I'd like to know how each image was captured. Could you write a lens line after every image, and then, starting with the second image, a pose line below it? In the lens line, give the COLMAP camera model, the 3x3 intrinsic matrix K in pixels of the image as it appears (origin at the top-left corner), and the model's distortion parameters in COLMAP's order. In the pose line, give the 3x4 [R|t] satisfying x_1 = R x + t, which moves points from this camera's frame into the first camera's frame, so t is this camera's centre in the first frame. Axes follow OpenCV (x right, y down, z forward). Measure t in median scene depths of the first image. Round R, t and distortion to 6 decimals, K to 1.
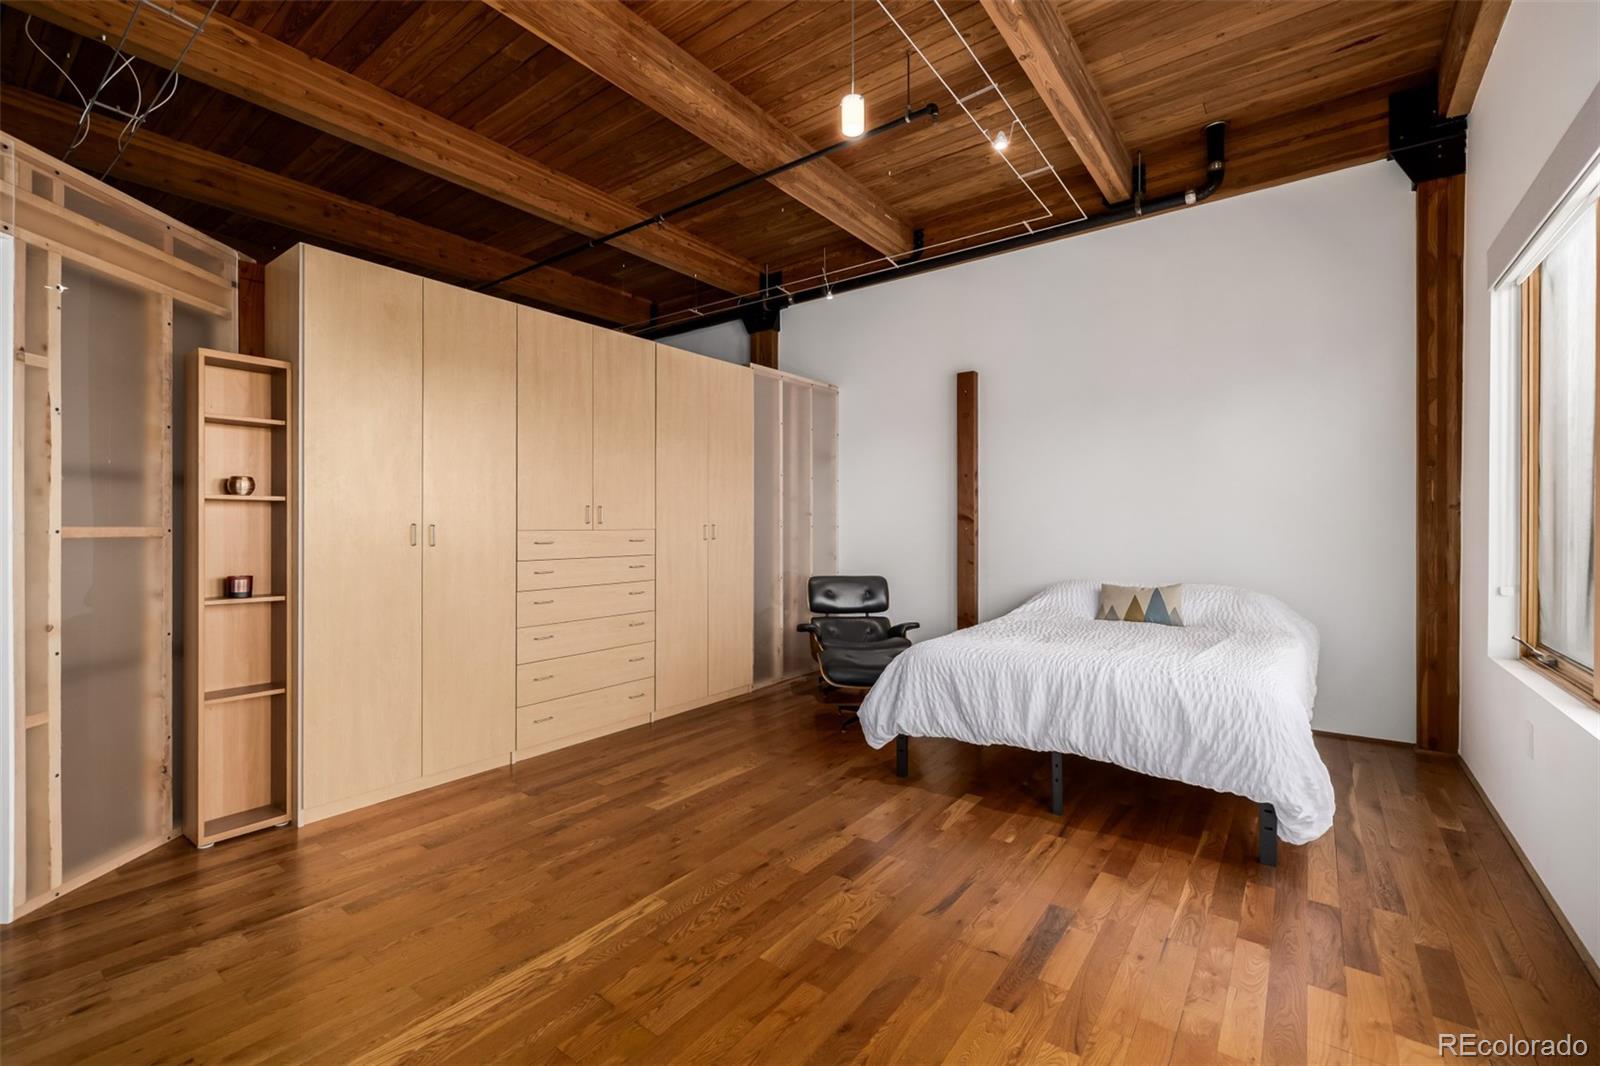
lens RADIAL K [[679.5, 0, 806.0], [0, 679.5, 525.2], [0, 0, 1]] dist [0.002235, 0.000493]
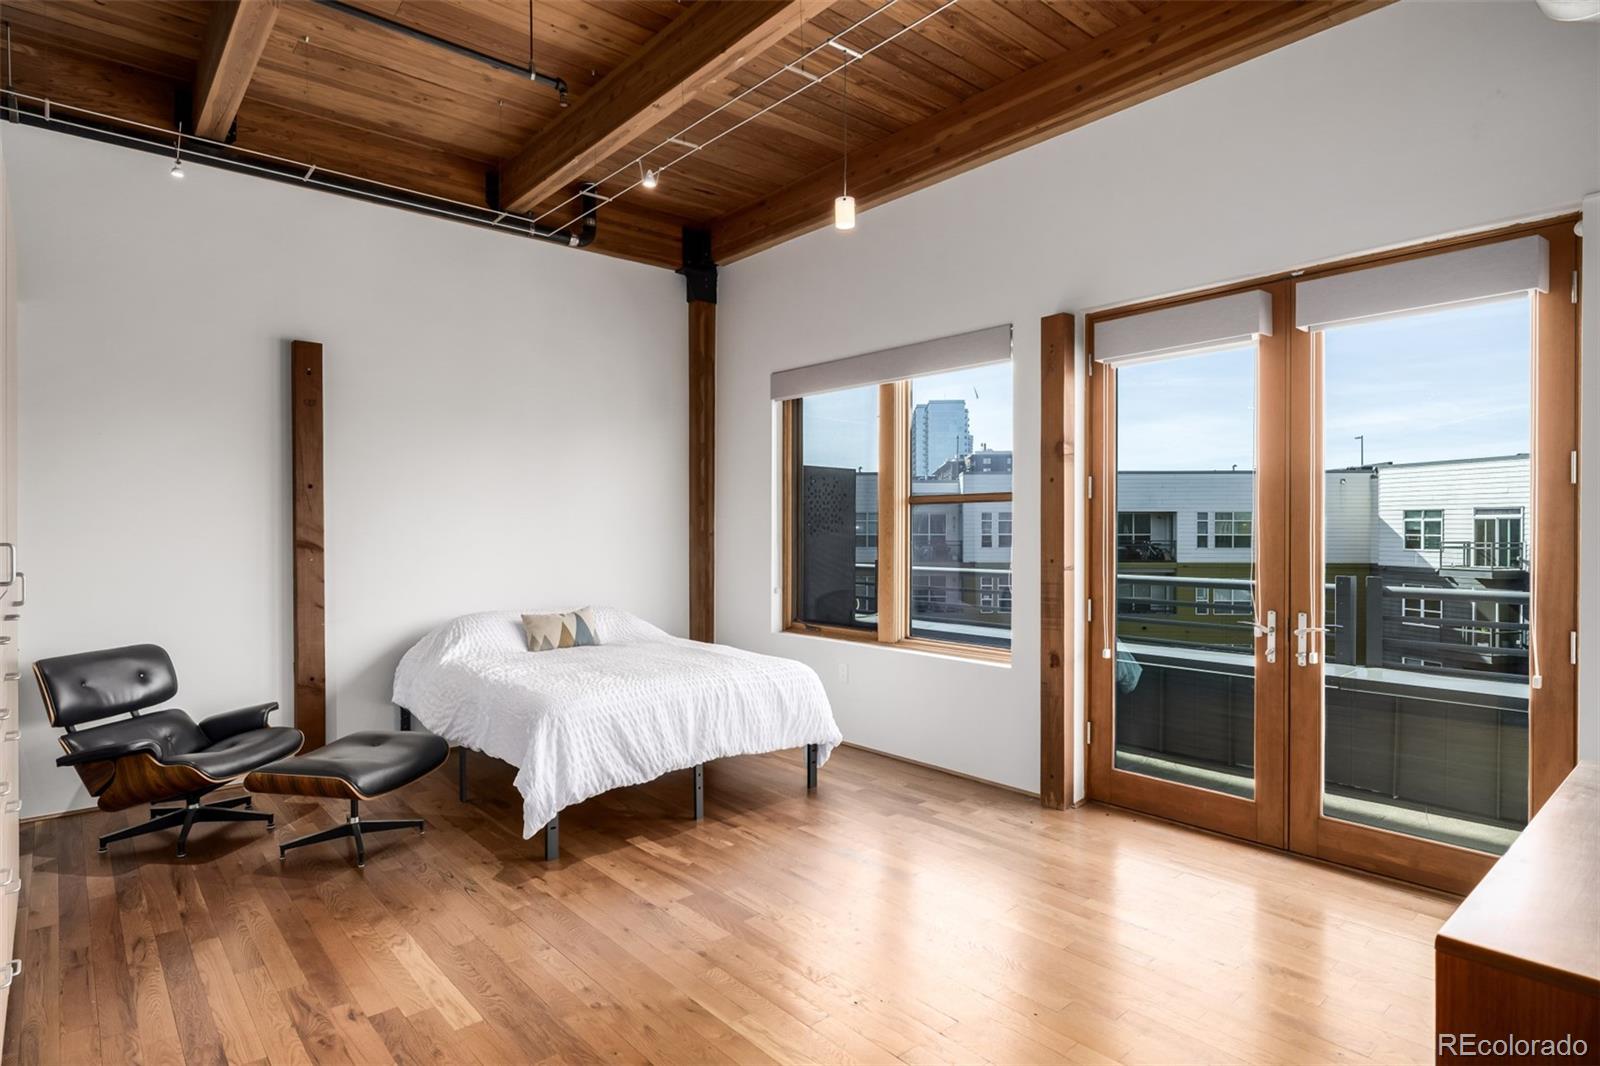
lens RADIAL K [[856.1, 0, 800.0], [0, 856.1, 533.0], [0, 0, 1]] dist [-0.003280, -0.000392]
pose [[0.216534, -0.005127, 0.976262, -0.902194], [0.000762, 0.999987, 0.005082, -0.046167], [-0.976275, -0.000356, 0.216535, 0.504688]]
